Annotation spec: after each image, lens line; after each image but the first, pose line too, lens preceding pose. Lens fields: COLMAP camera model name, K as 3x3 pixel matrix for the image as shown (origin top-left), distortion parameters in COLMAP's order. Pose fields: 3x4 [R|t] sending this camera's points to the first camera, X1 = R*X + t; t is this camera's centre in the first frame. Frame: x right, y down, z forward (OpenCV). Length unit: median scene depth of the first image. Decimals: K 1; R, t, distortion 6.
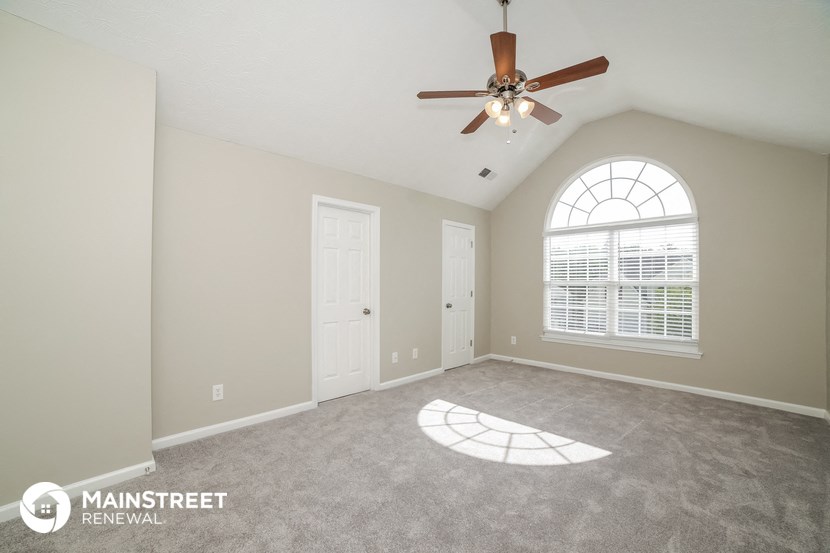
lens RADIAL K [[345.6, 0, 418.0], [0, 345.6, 287.1], [0, 0, 1]] dist [-0.030291, 0.000995]
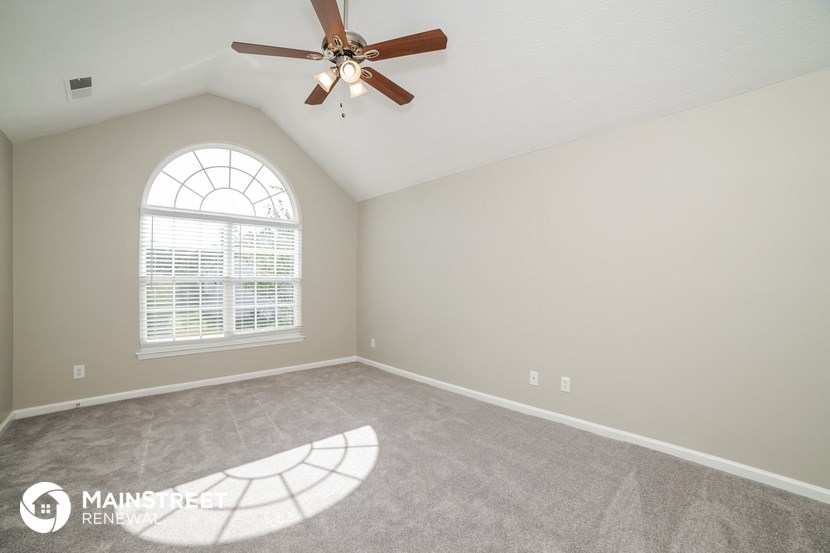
lens RADIAL K [[345.6, 0, 418.0], [0, 345.6, 287.1], [0, 0, 1]] dist [-0.030291, 0.000995]
pose [[0.064070, -0.020900, 0.997727, -0.378706], [0.007943, 0.999760, 0.020433, -0.005877], [-0.997914, 0.006616, 0.064221, 0.487757]]
